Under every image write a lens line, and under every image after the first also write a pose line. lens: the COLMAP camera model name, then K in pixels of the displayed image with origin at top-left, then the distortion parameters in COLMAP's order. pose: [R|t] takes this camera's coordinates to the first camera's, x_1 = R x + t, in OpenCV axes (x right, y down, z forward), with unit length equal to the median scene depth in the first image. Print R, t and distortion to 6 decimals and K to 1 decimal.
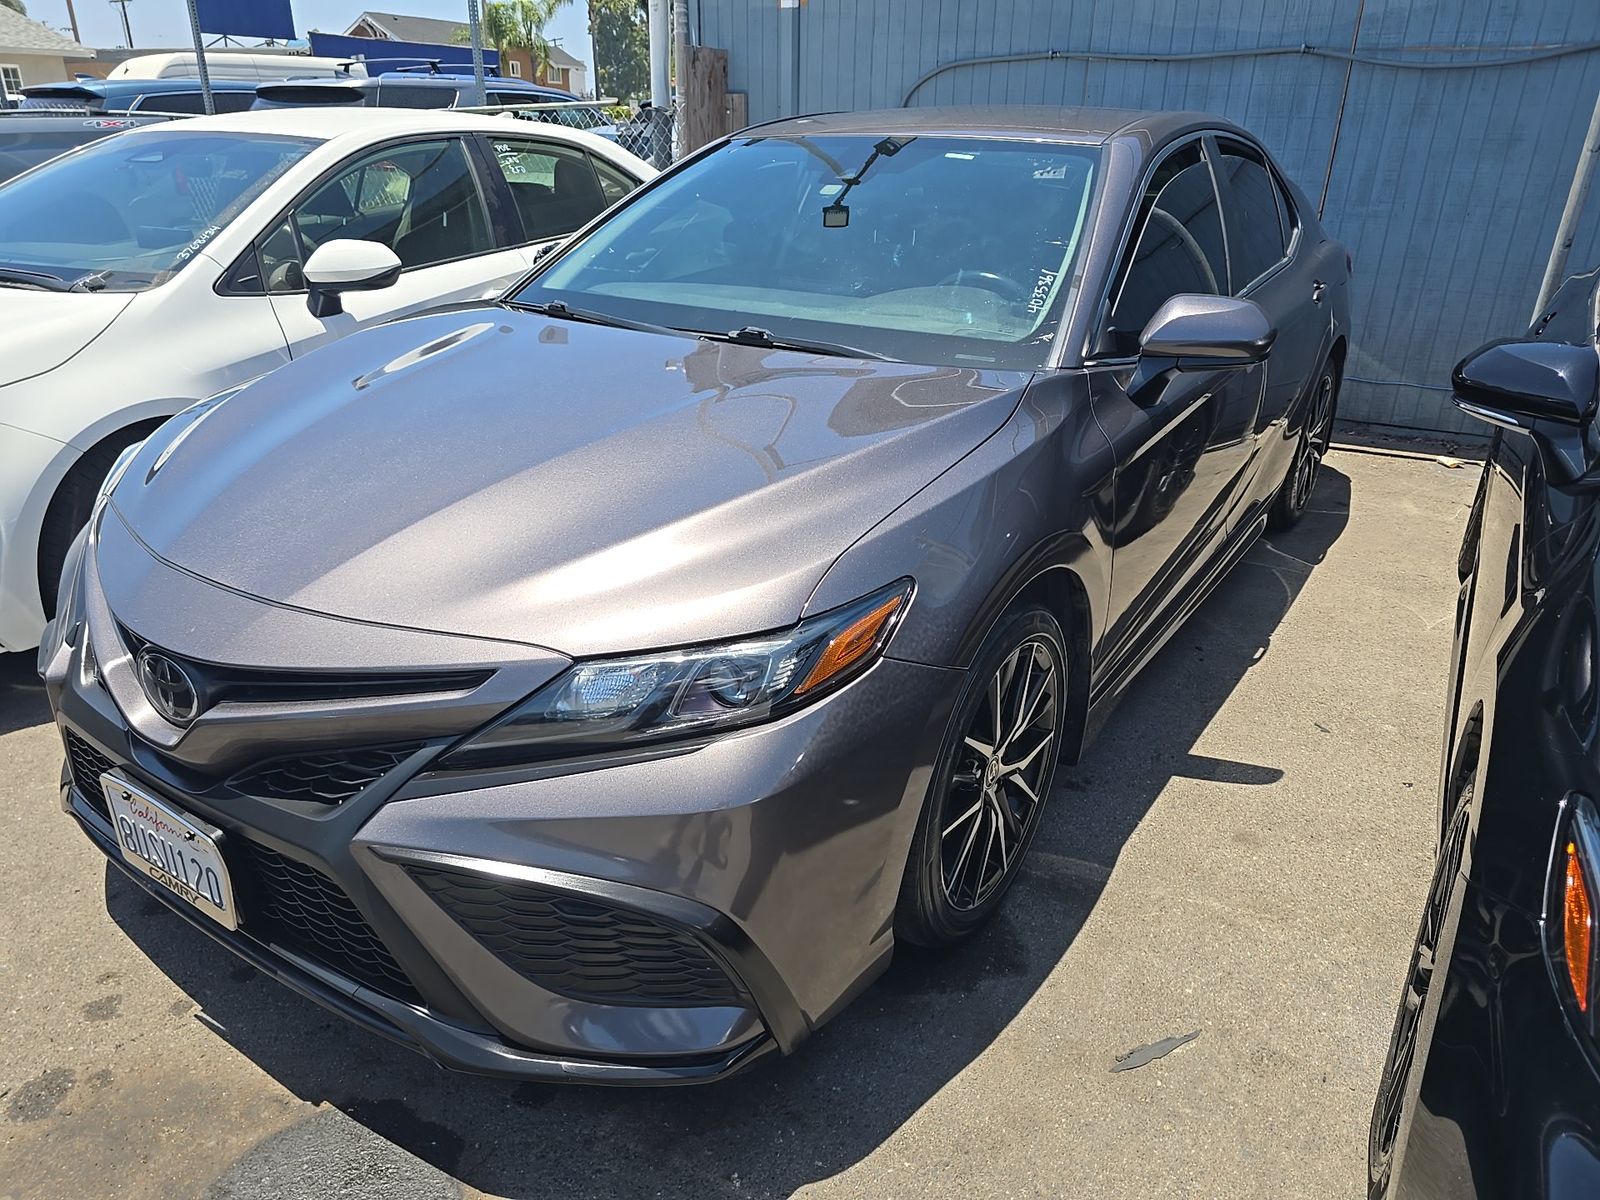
lens RADIAL K [[1096.5, 0, 800.0], [0, 1096.5, 600.0], [0, 0, 1]] dist [0.025027, -0.022865]
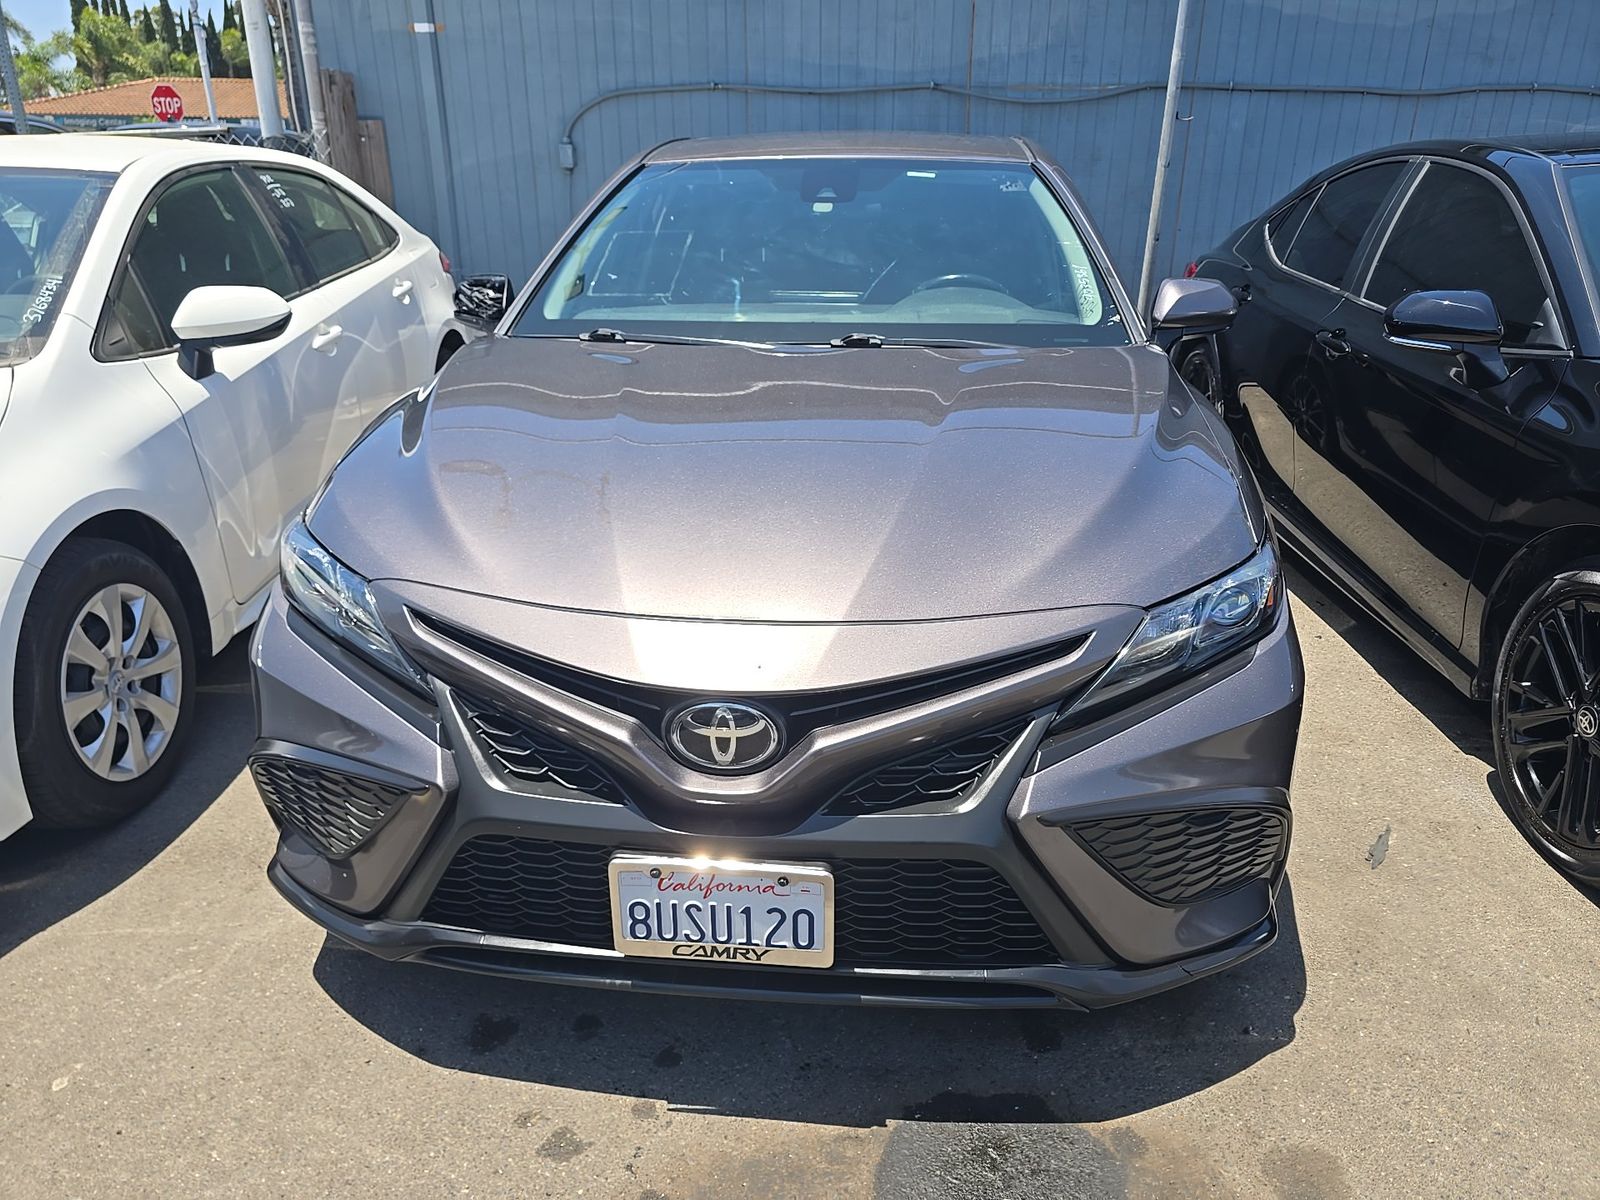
lens RADIAL K [[1102.6, 0, 804.2], [0, 1102.6, 594.4], [0, 0, 1]] dist [0.018701, -0.017181]
pose [[0.880190, -0.183057, 0.437898, -0.299655], [0.195588, 0.980543, 0.016764, -0.013910], [-0.432447, 0.070892, 0.898868, 0.037844]]
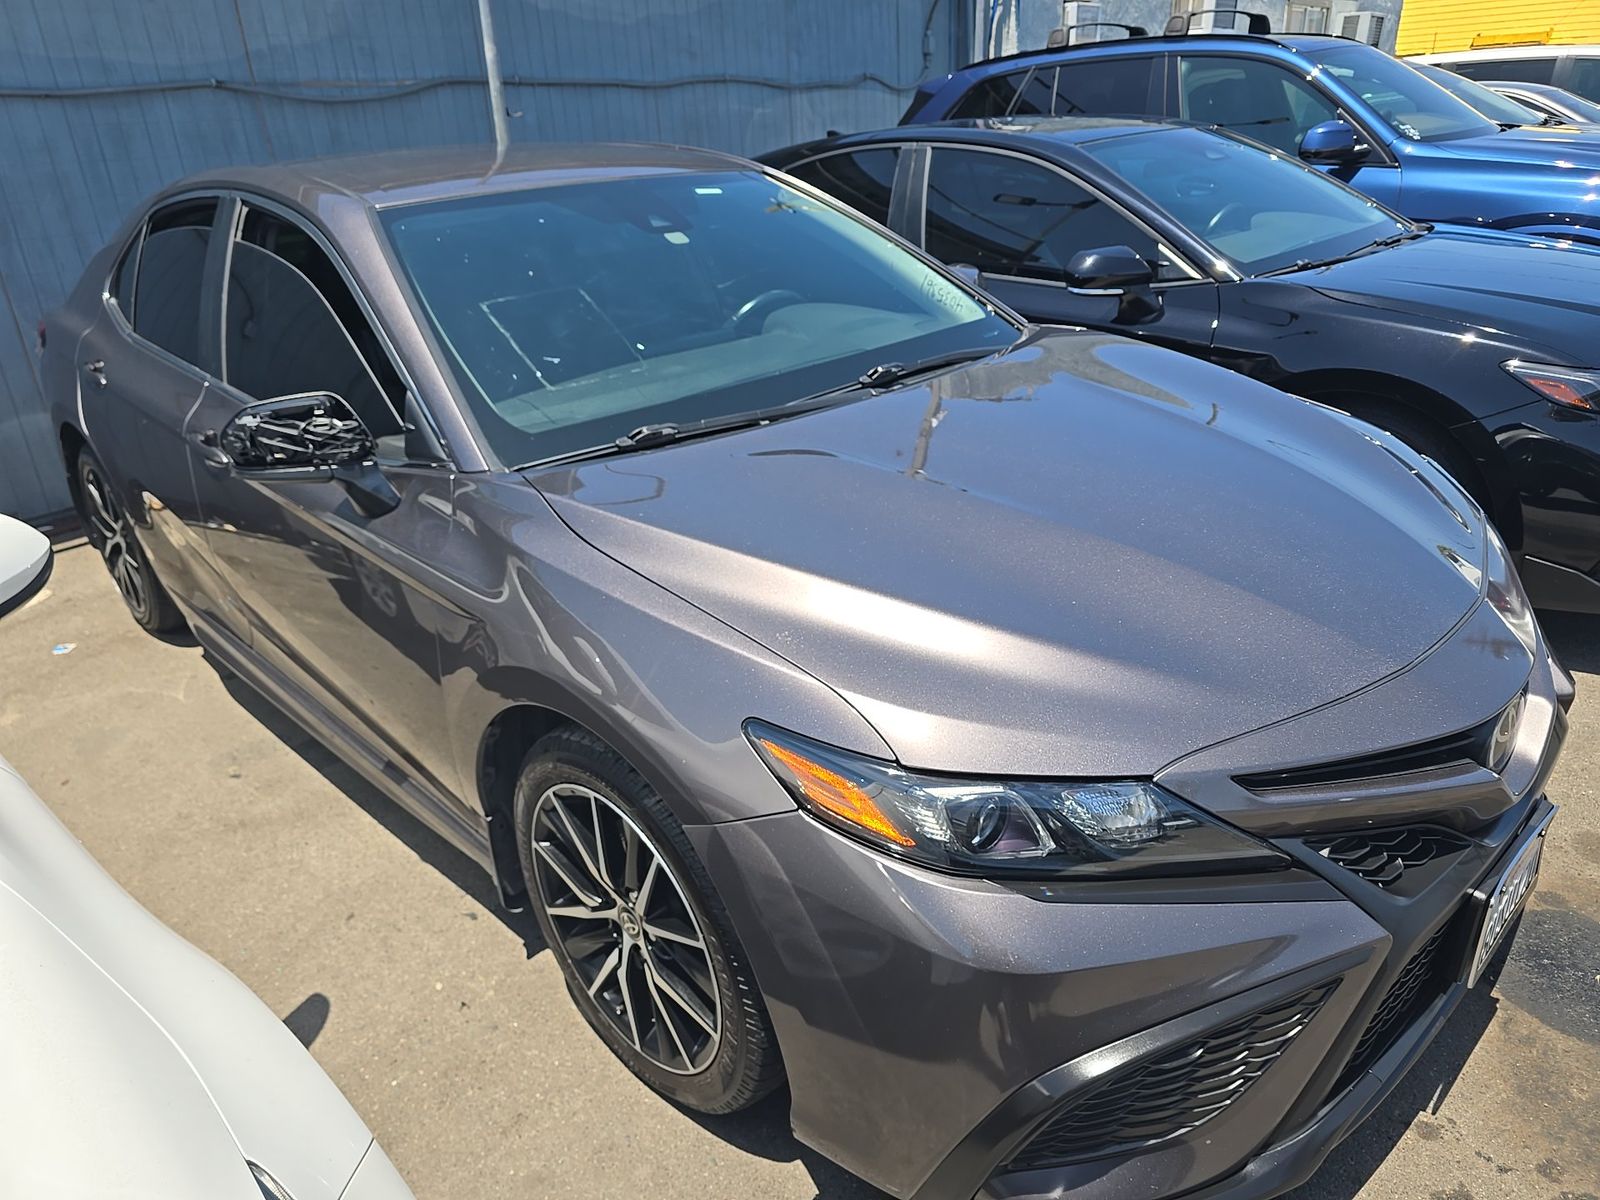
lens RADIAL K [[1102.6, 0, 804.2], [0, 1102.6, 594.4], [0, 0, 1]] dist [0.018701, -0.017181]
pose [[0.198462, -0.408470, 0.890935, -0.507535], [0.433078, 0.852008, 0.294152, -0.195349], [-0.879236, 0.327466, 0.345991, 0.387873]]
